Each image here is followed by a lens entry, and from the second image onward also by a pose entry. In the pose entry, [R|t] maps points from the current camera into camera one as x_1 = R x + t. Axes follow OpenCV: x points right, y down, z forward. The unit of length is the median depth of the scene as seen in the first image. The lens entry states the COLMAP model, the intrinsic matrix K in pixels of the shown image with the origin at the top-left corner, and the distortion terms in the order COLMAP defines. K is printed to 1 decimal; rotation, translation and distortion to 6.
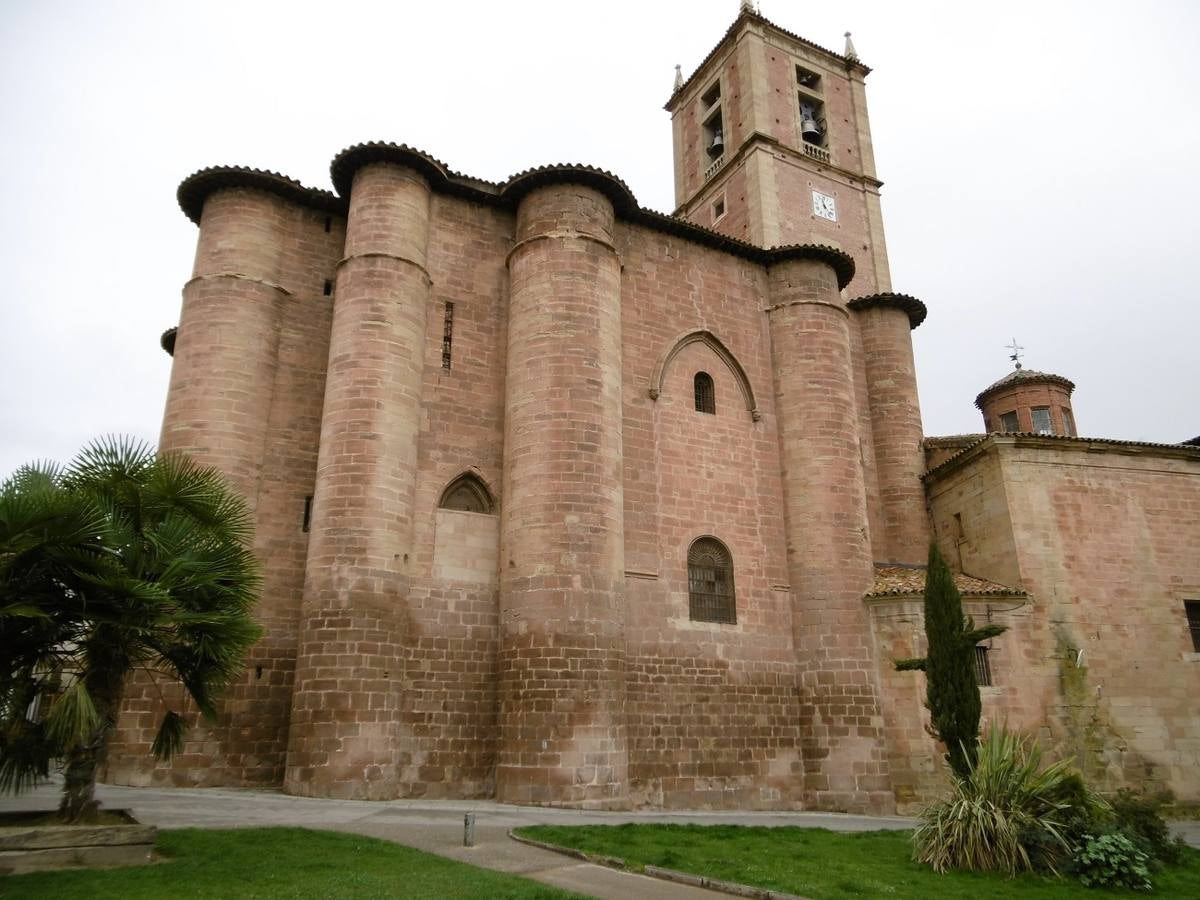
lens RADIAL K [[855.9, 0, 616.6], [0, 855.9, 448.6], [0, 0, 1]] dist [0.007952, -0.008647]
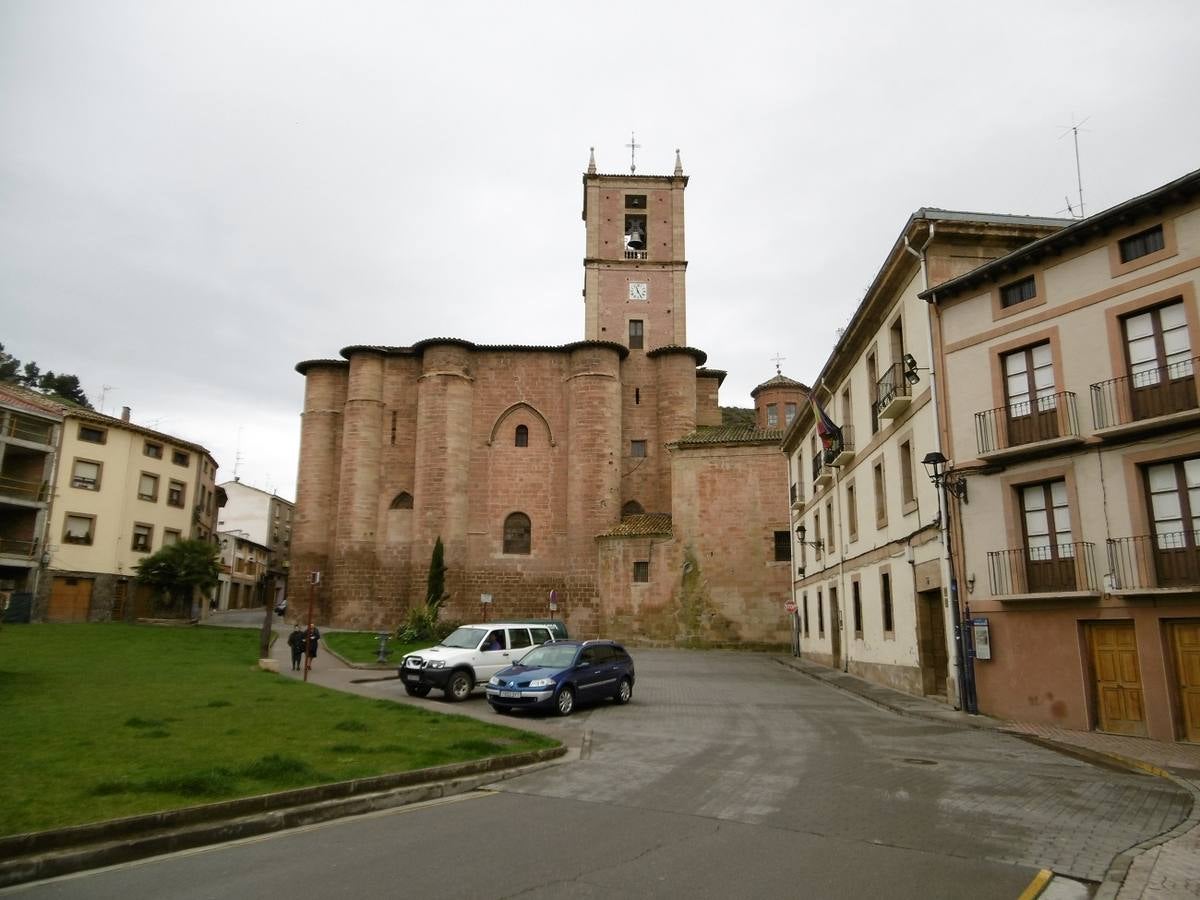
lens RADIAL K [[855.9, 0, 607.6], [0, 855.9, 442.0], [0, 0, 1]] dist [0.007952, -0.008647]
pose [[0.900182, -0.082704, -0.427589, 1.192190], [0.133293, 0.987008, 0.089710, -0.215297], [0.414614, -0.137750, 0.899511, -0.714603]]
